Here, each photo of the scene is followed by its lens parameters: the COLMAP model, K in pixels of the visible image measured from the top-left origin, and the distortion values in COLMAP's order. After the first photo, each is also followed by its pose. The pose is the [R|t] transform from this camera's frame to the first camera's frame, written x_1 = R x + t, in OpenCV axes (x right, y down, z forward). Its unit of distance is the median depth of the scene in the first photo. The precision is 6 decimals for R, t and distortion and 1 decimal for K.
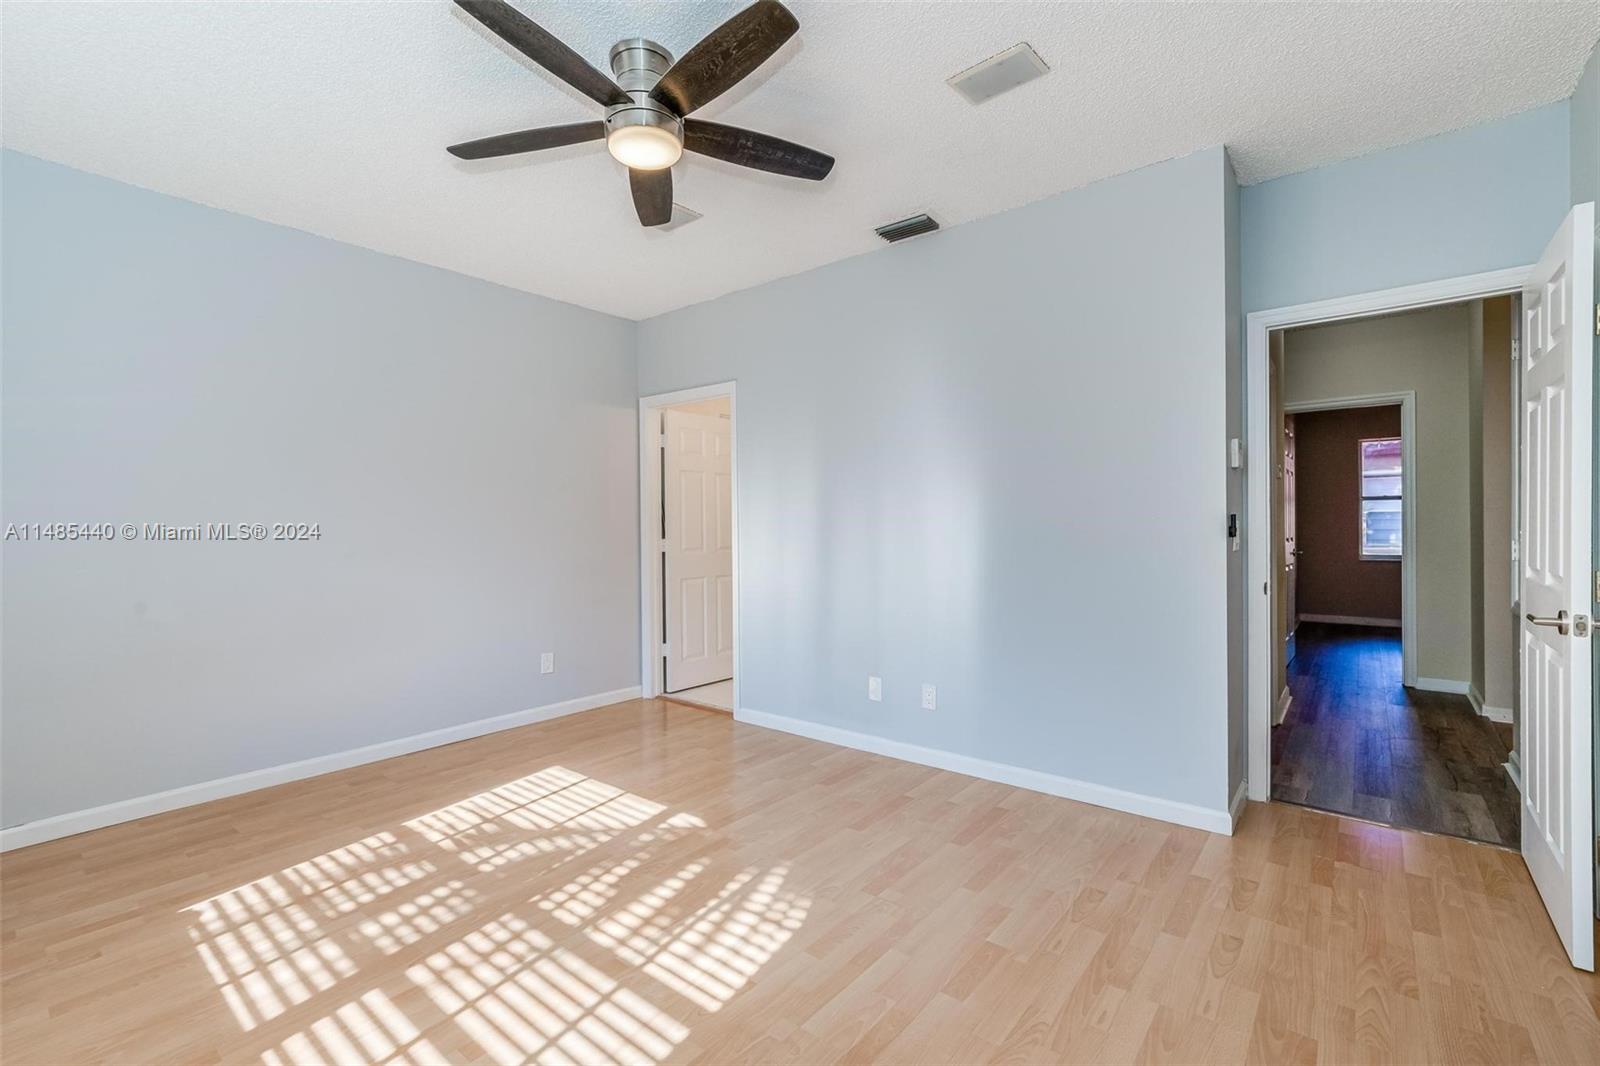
lens RADIAL K [[712.3, 0, 803.5], [0, 712.3, 525.5], [0, 0, 1]] dist [-0.002576, 0.001089]
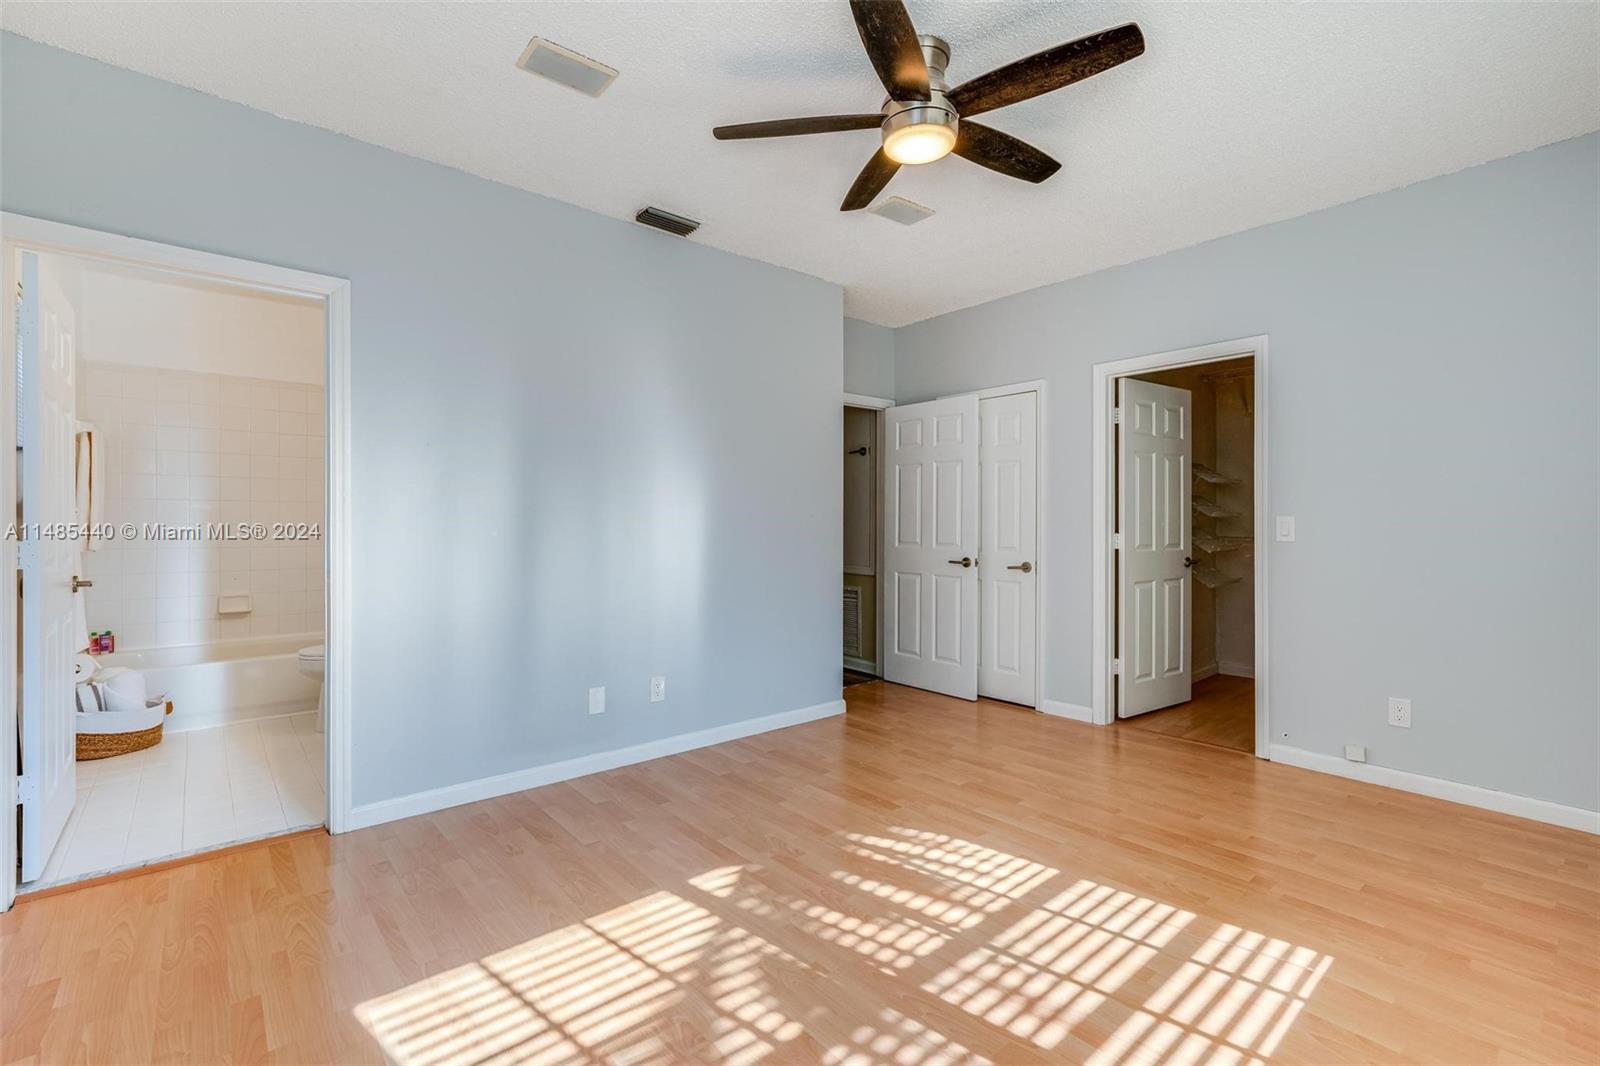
lens RADIAL K [[712.3, 0, 803.5], [0, 712.3, 525.5], [0, 0, 1]] dist [-0.002576, 0.001089]
pose [[0.166359, 0.001937, 0.986063, -1.177089], [-0.008832, 0.999961, -0.000474, 0.009443], [-0.986026, -0.008630, 0.166370, 0.942150]]
